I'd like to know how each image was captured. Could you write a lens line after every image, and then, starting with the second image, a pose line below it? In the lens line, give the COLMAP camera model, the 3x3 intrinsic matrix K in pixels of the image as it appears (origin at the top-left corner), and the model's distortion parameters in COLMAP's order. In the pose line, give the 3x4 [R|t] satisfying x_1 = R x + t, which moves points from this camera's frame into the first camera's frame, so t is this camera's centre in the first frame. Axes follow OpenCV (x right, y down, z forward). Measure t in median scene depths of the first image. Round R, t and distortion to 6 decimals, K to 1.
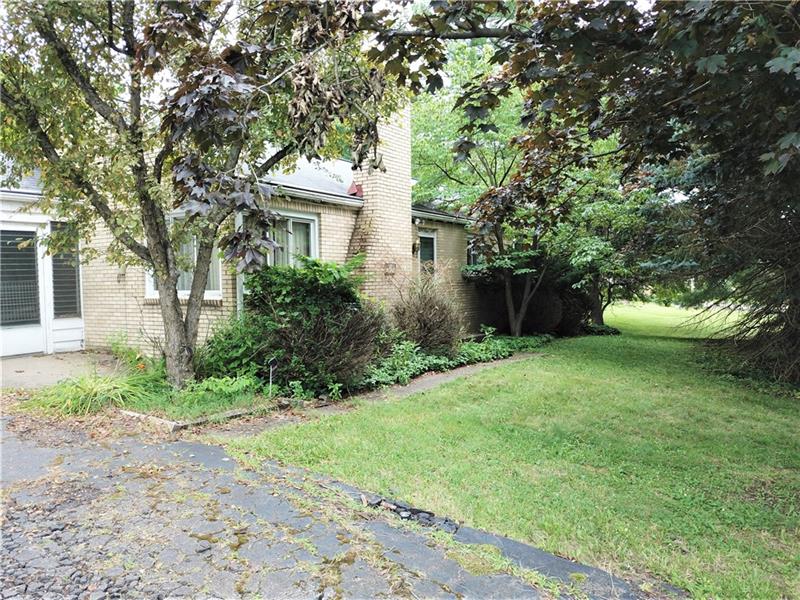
lens RADIAL K [[618.4, 0, 386.6], [0, 618.4, 288.5], [0, 0, 1]] dist [0.009290, -0.006147]
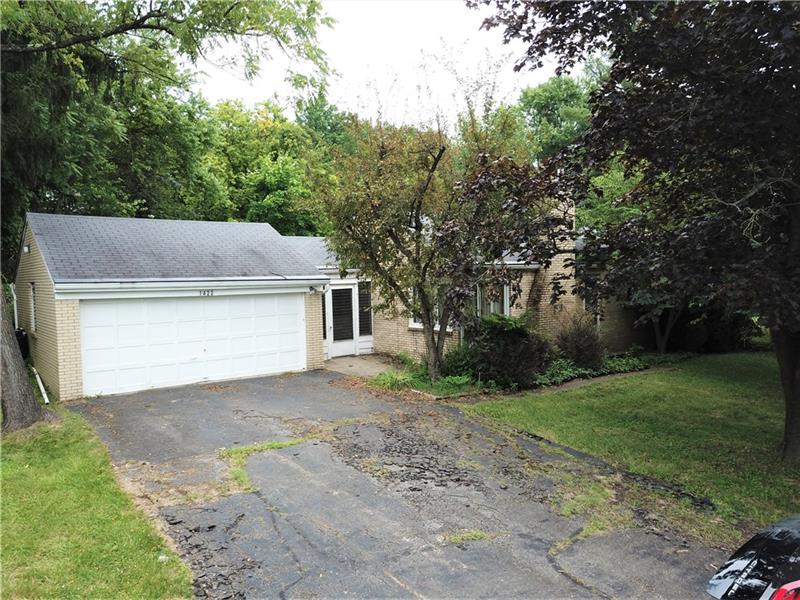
lens RADIAL K [[618.4, 0, 386.6], [0, 618.4, 288.5], [0, 0, 1]] dist [0.009290, -0.006147]
pose [[0.945028, 0.010901, -0.326808, 0.165334], [-0.005636, 0.999839, 0.017055, -0.163507], [0.326941, -0.014275, 0.944937, -0.905682]]
